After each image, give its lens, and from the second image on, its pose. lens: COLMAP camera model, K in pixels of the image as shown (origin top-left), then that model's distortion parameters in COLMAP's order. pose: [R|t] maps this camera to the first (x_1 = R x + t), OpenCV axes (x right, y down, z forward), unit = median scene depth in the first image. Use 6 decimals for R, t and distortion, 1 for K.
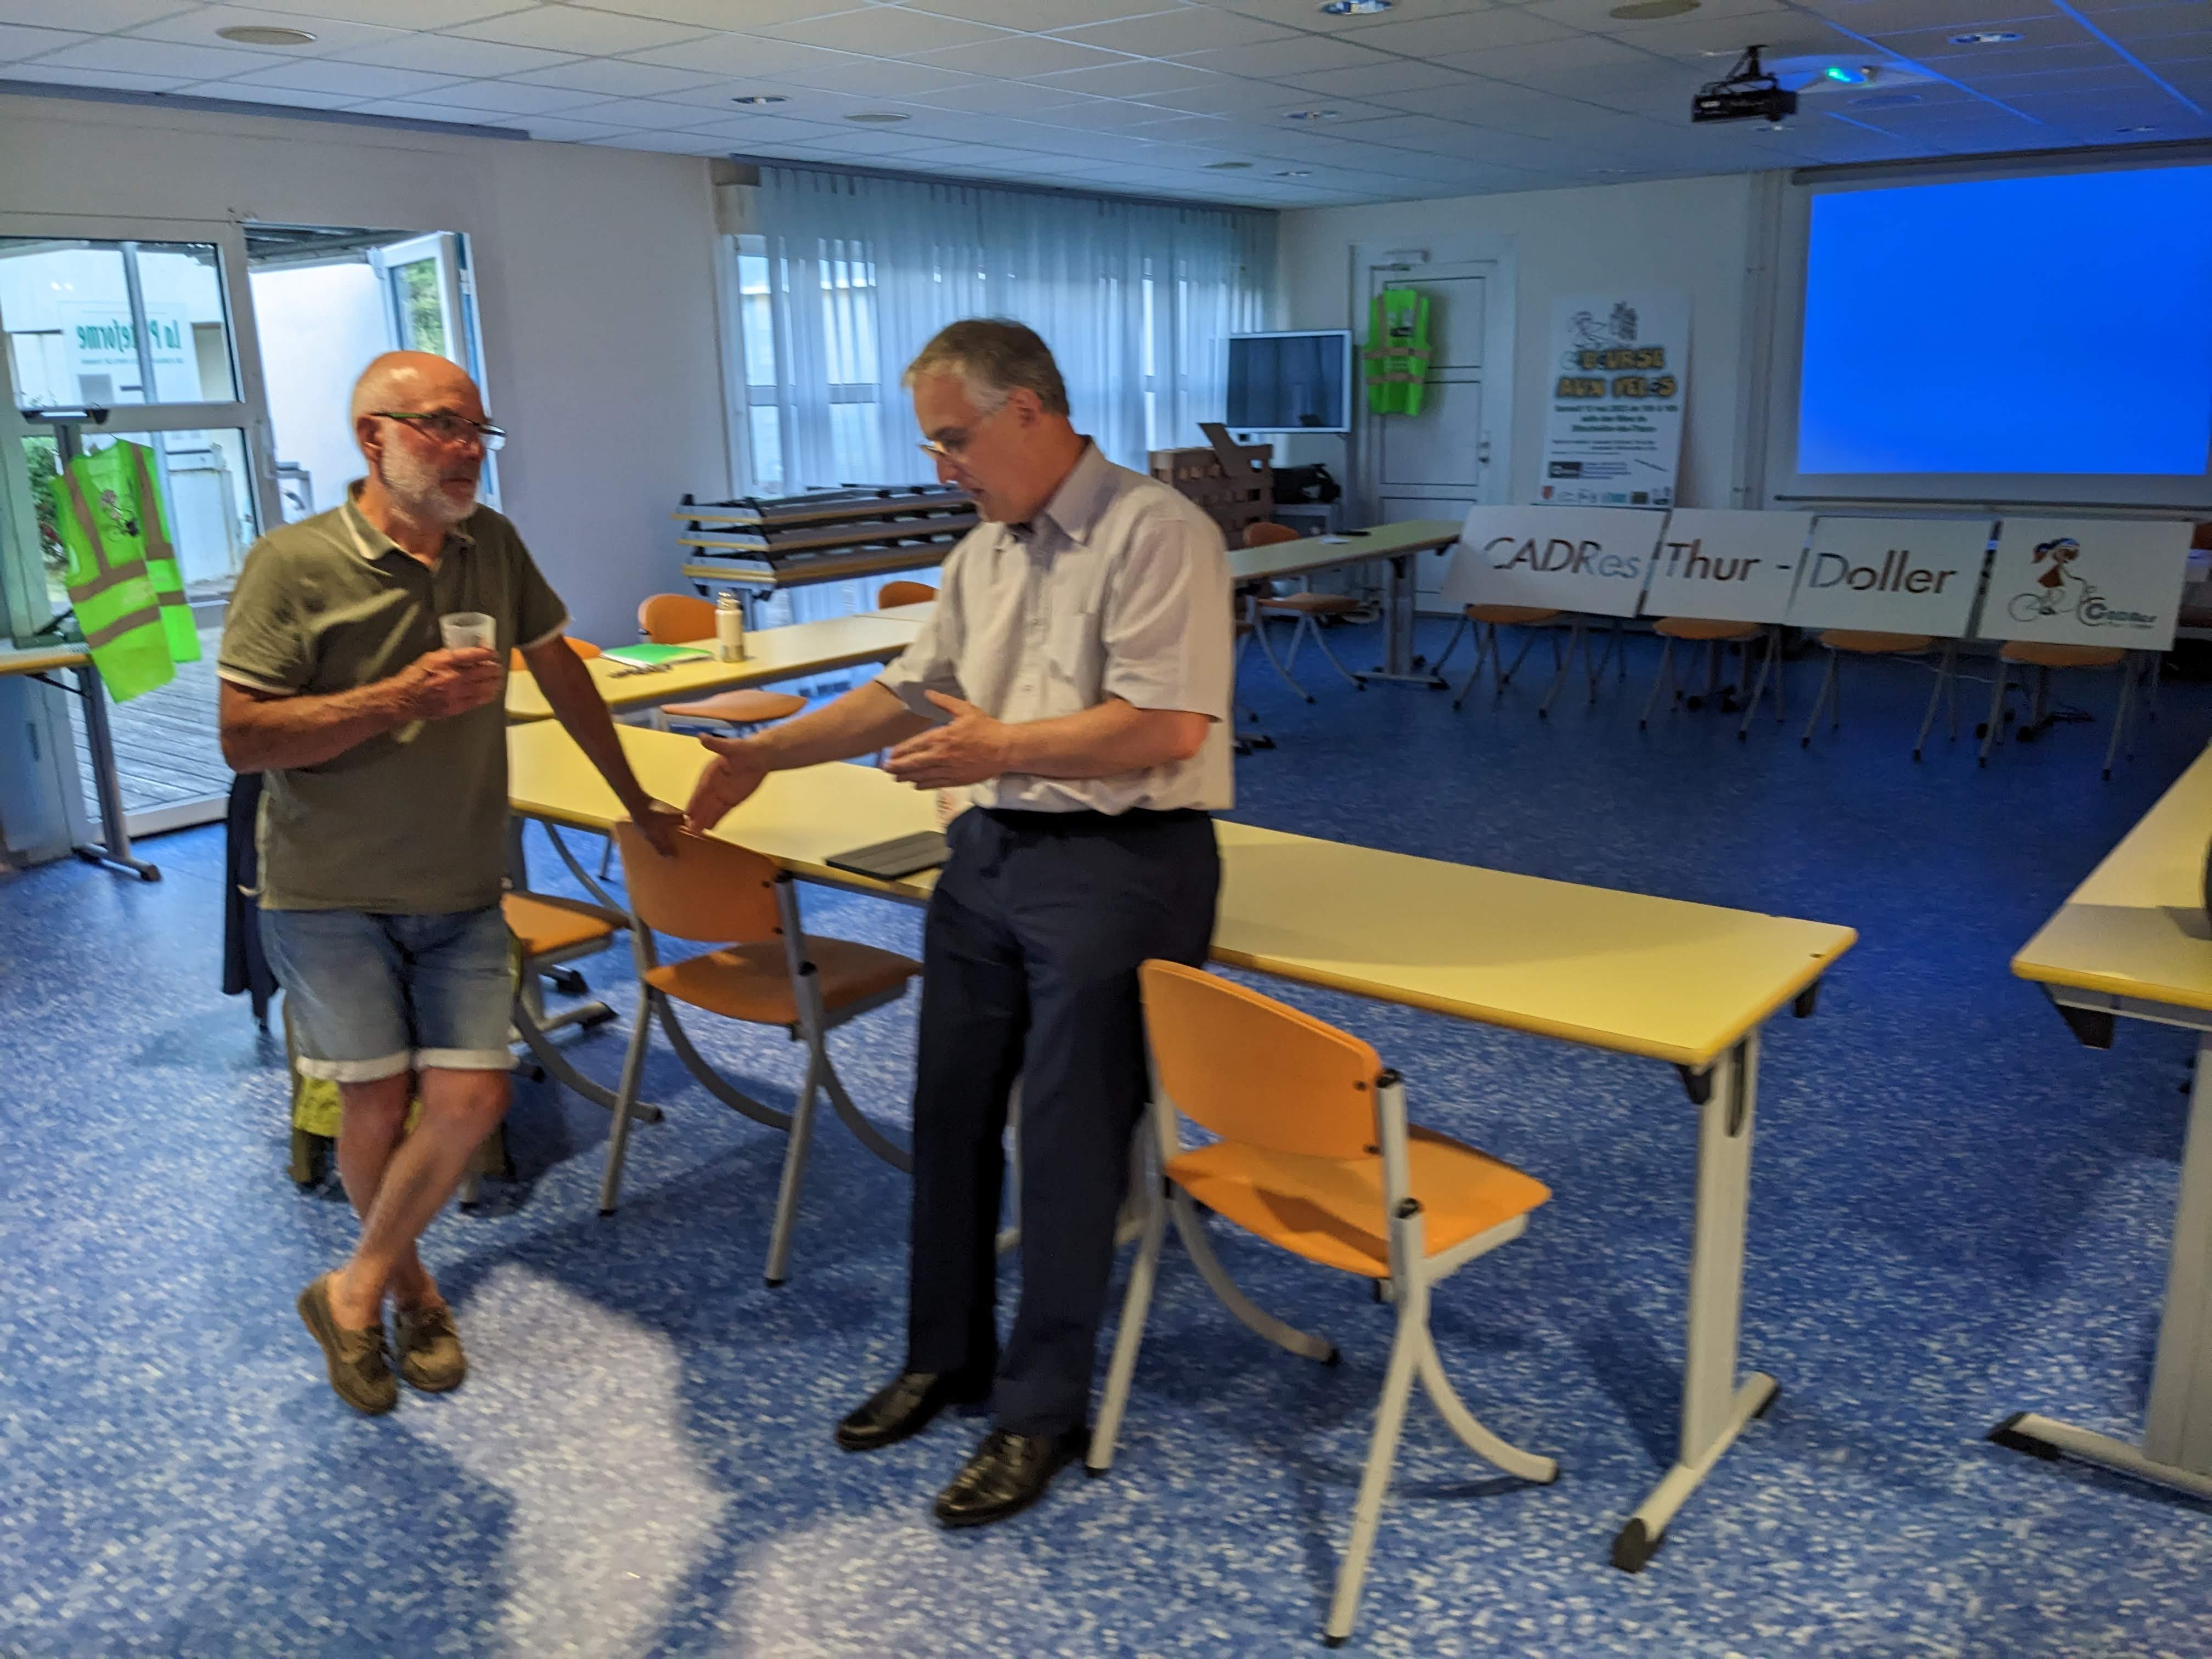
lens RADIAL K [[1768.6, 0, 1103.7], [0, 1768.6, 870.4], [0, 0, 1]] dist [0.021544, -0.045003]
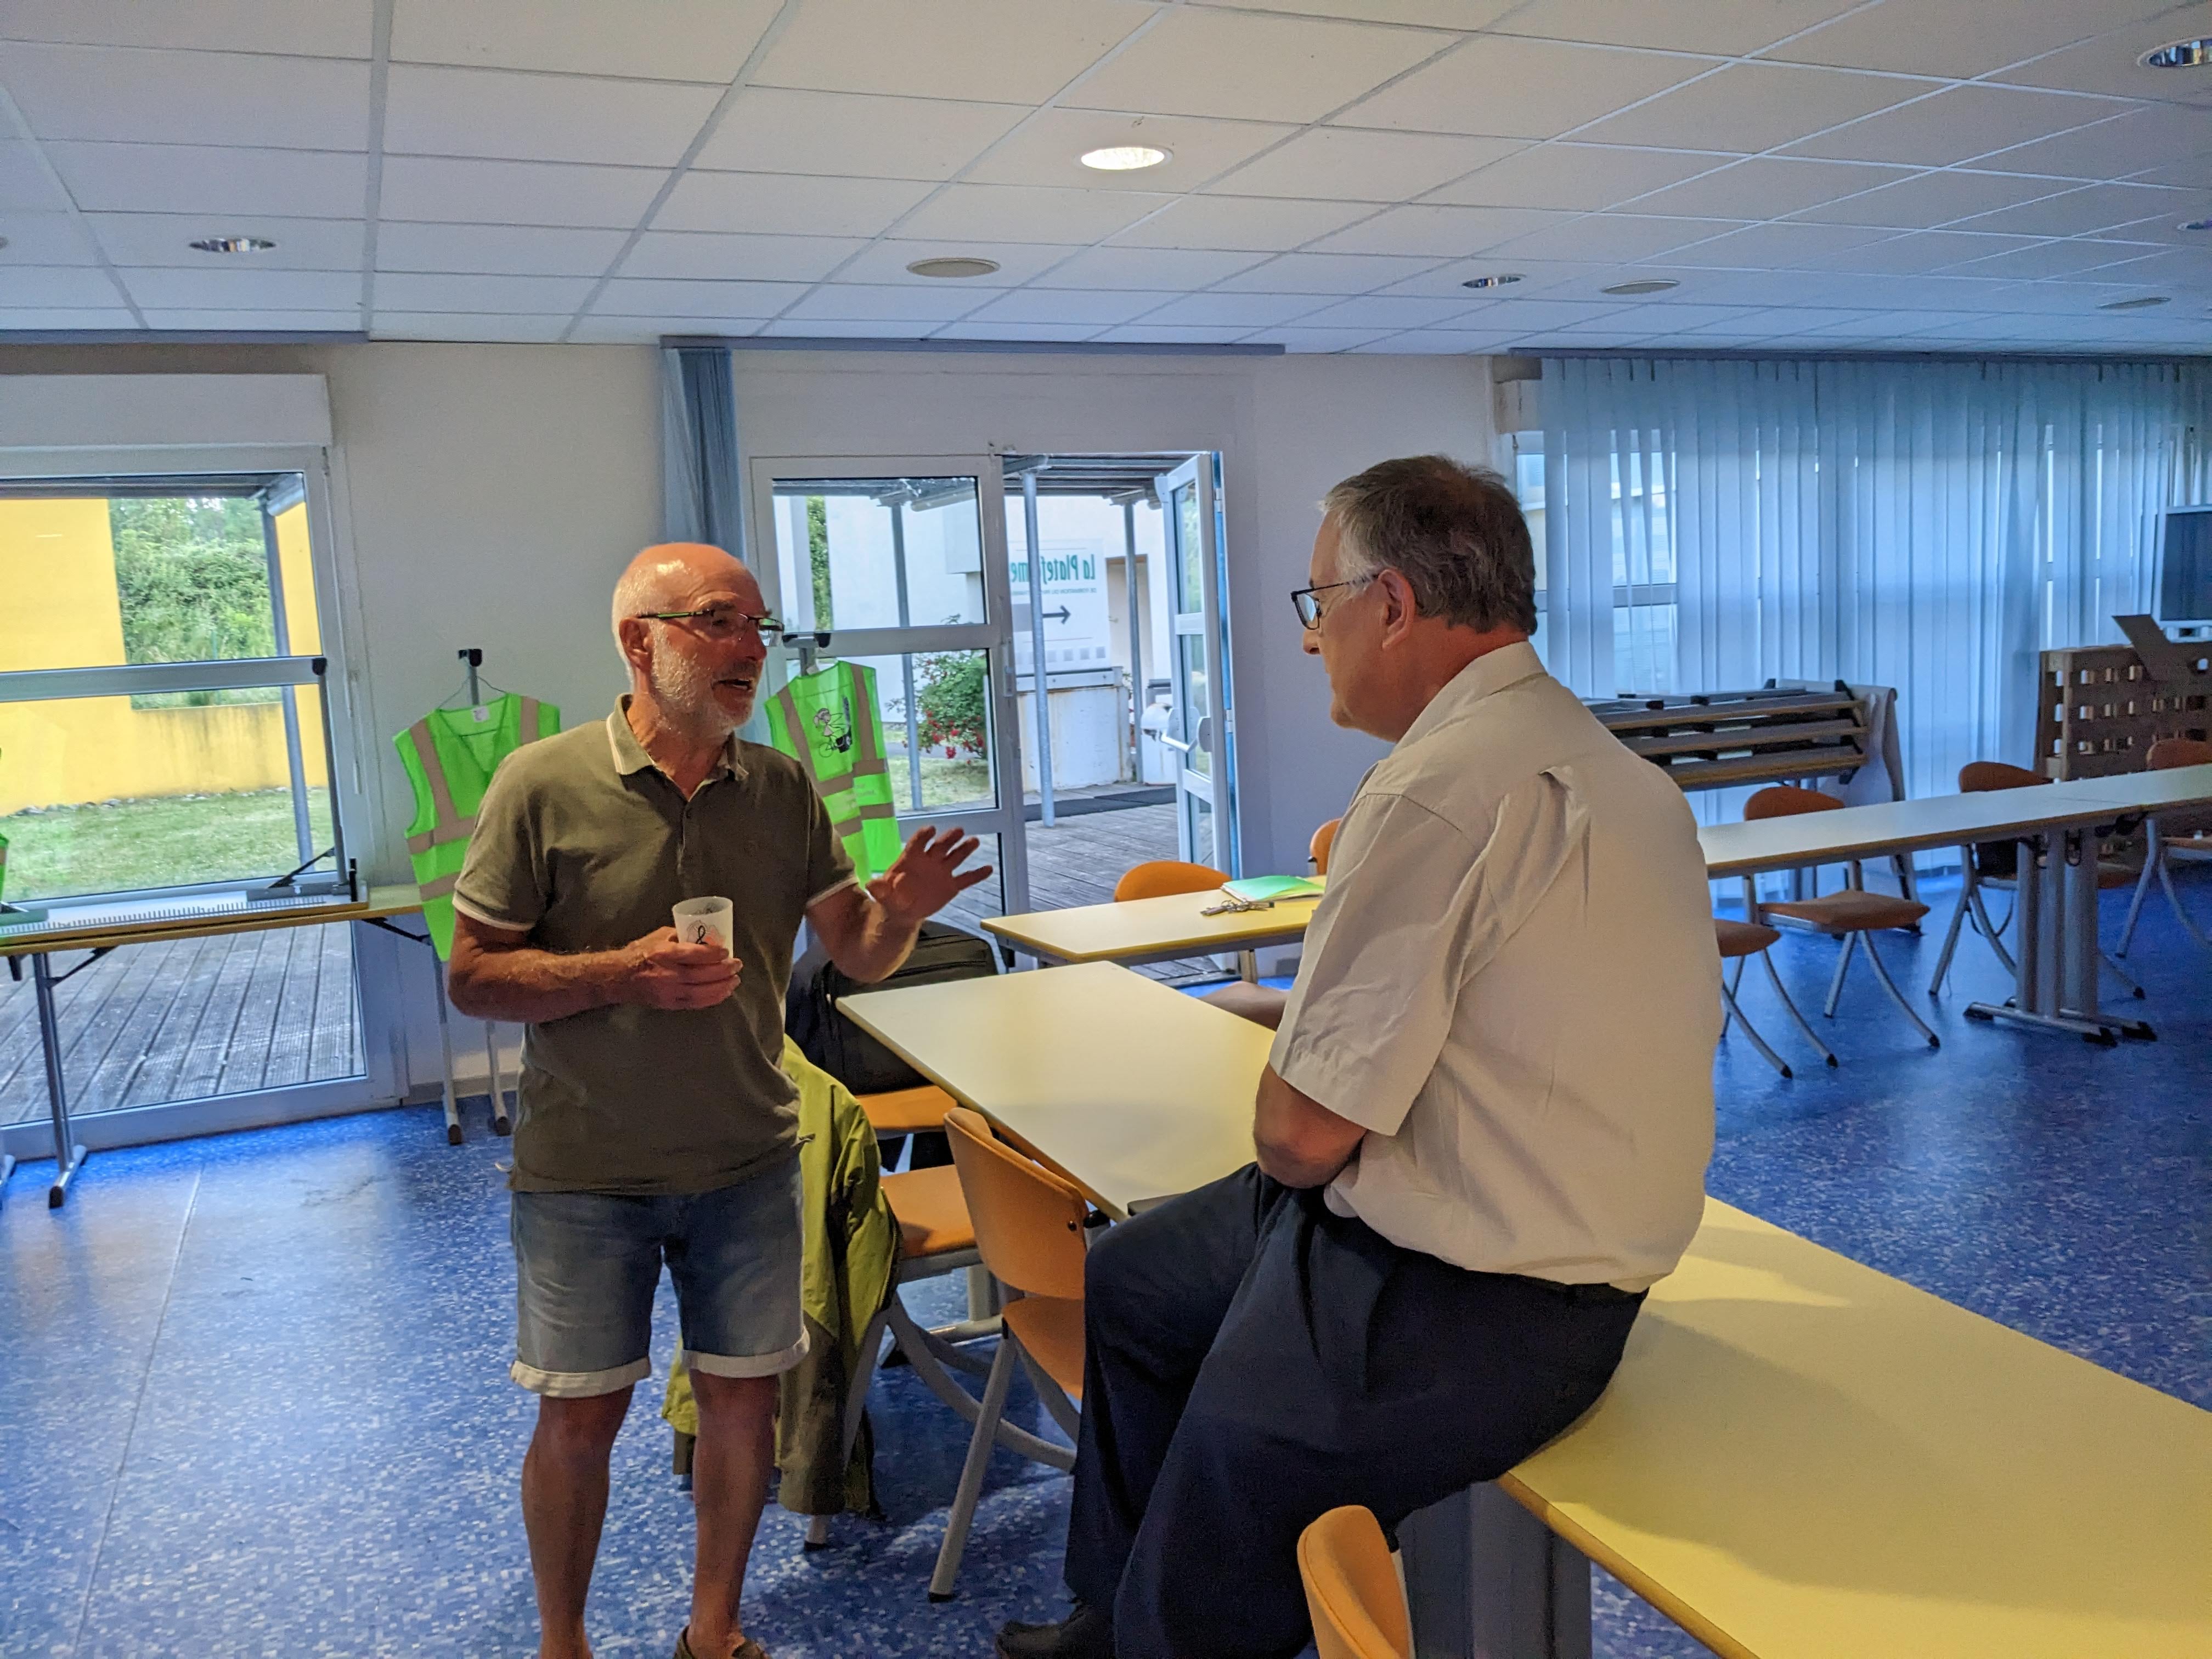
lens RADIAL K [[1768.6, 0, 1118.4], [0, 1768.6, 858.8], [0, 0, 1]] dist [0.021544, -0.045003]
pose [[0.873815, 0.036631, -0.484878, 0.067476], [-0.095305, 0.990720, -0.096906, -0.027599], [0.476828, 0.130889, 0.869197, 0.122026]]
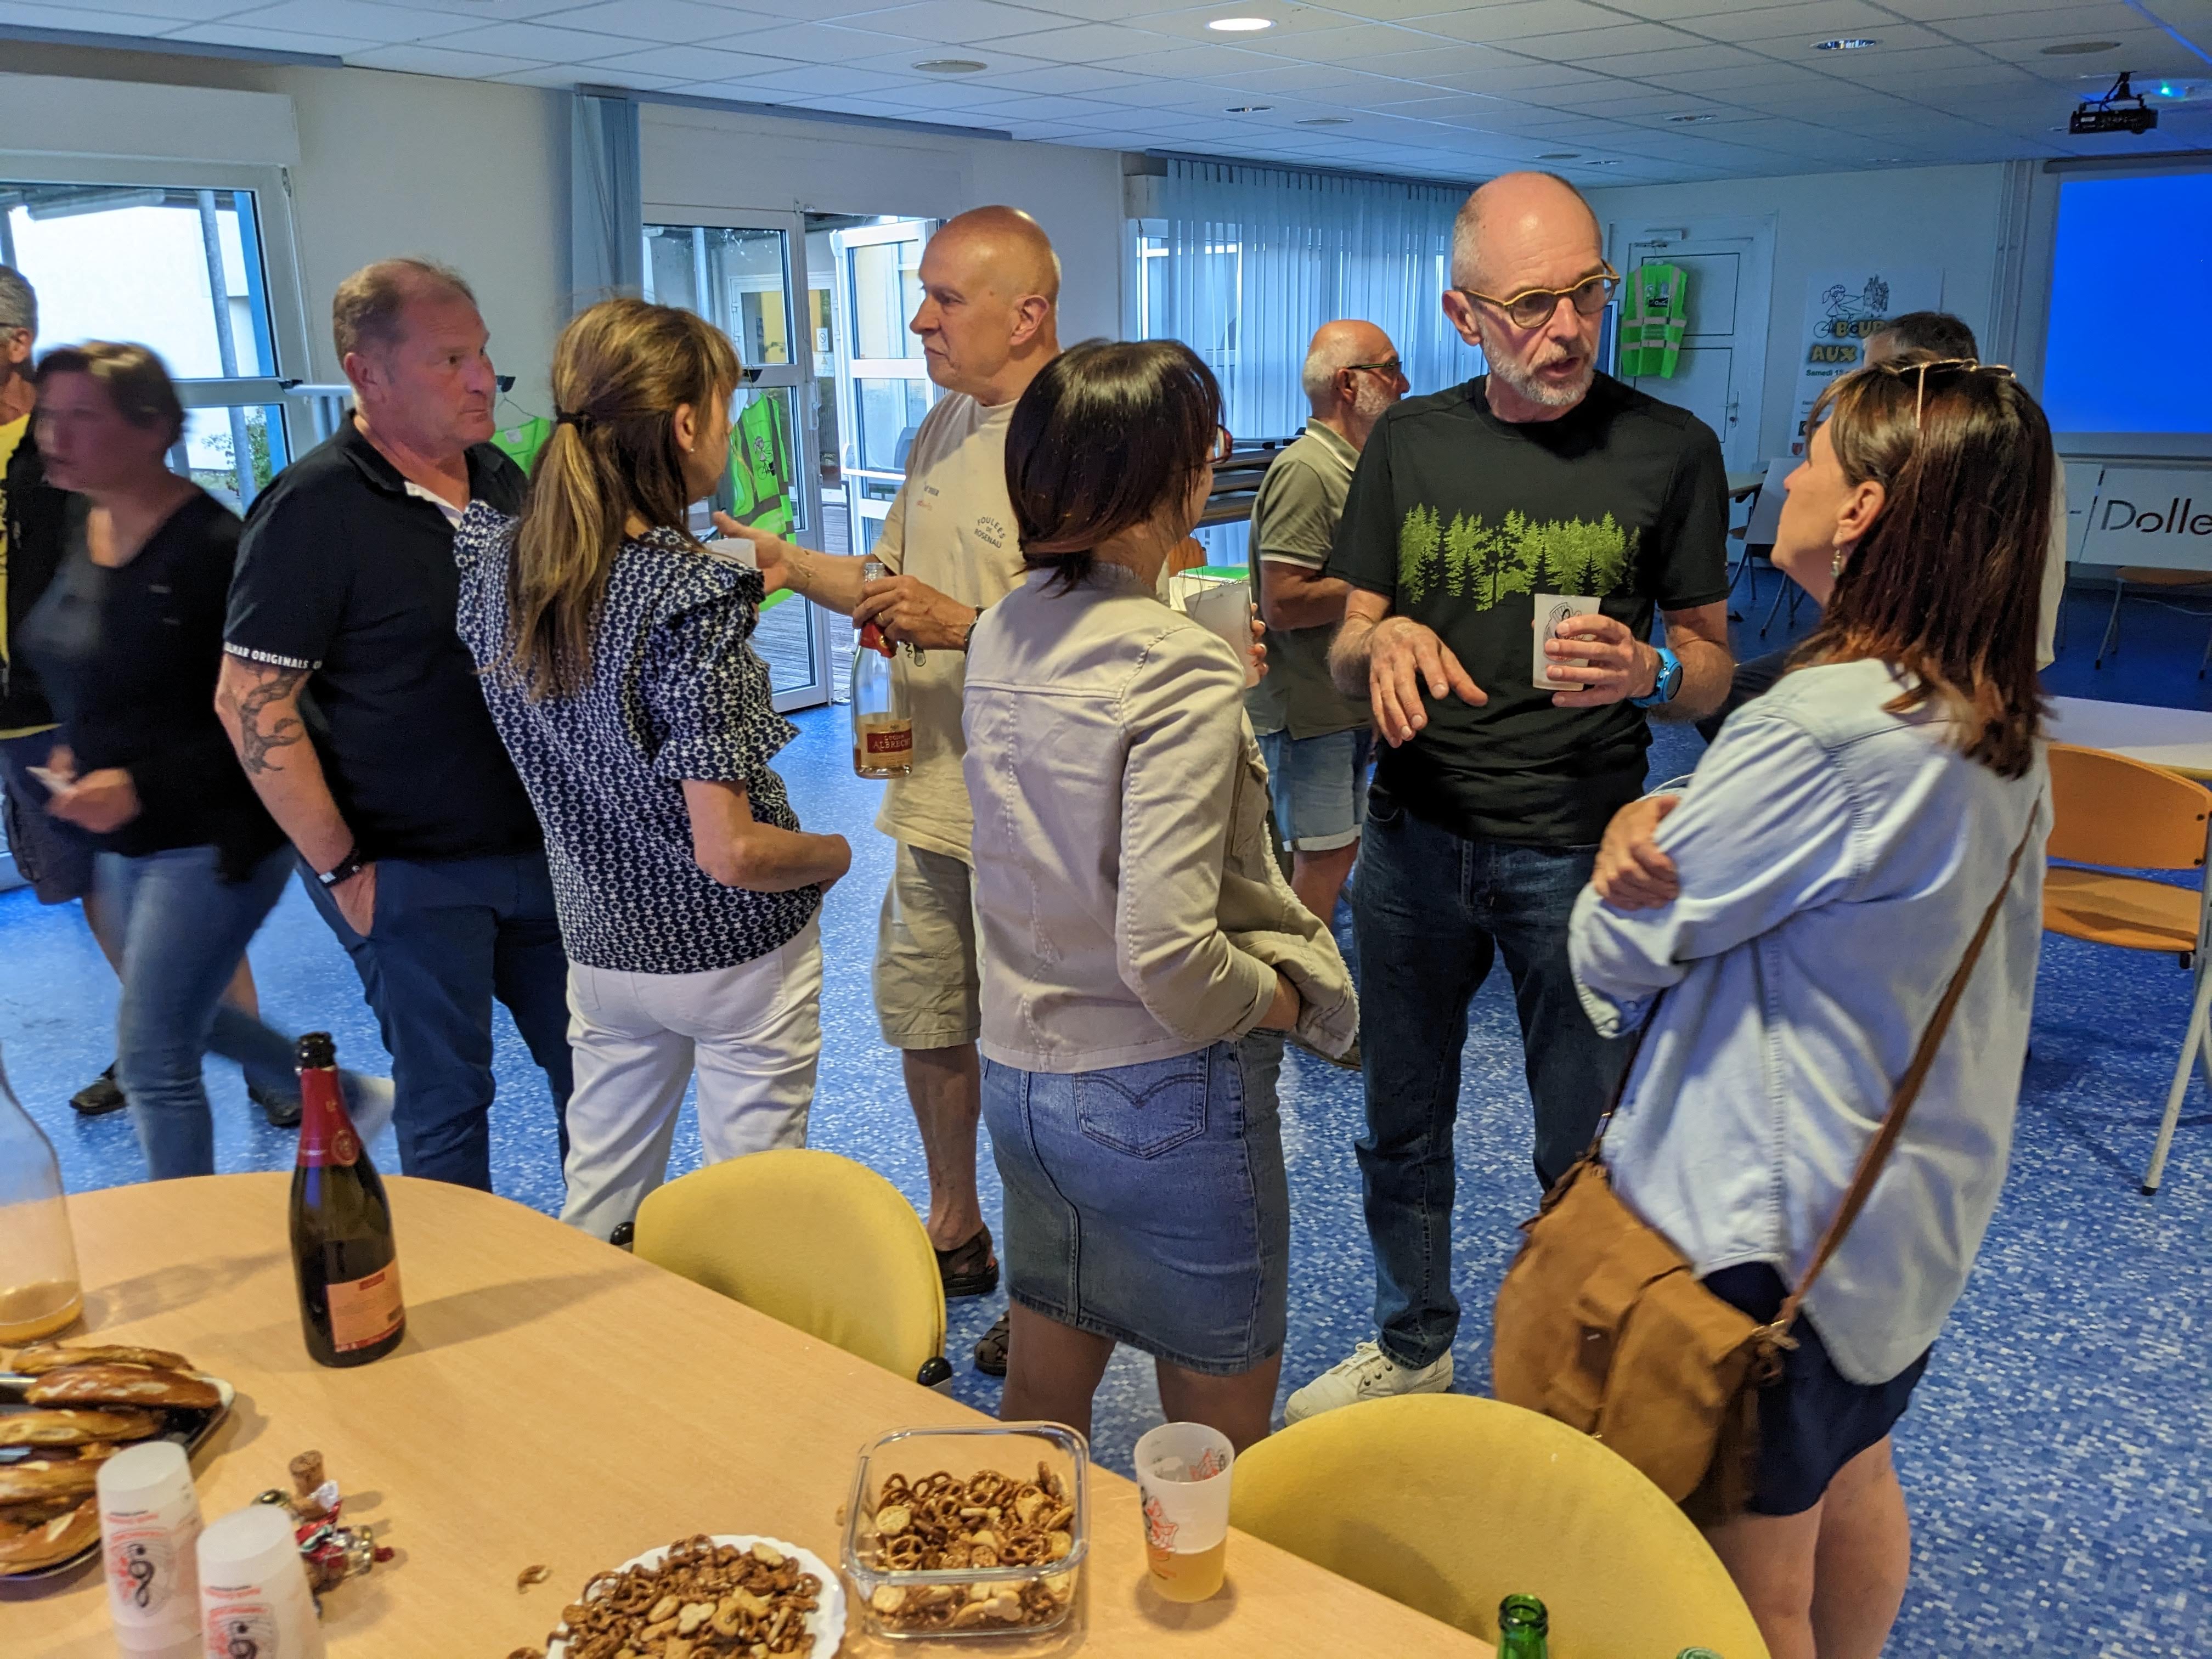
lens RADIAL K [[1768.6, 0, 1112.8], [0, 1768.6, 838.3], [0, 0, 1]] dist [0.021544, -0.045003]
pose [[0.999859, 0.006669, -0.015428, -0.199904], [-0.006629, 0.999974, 0.002695, 0.036878], [0.015446, -0.002593, 0.999877, -0.140183]]
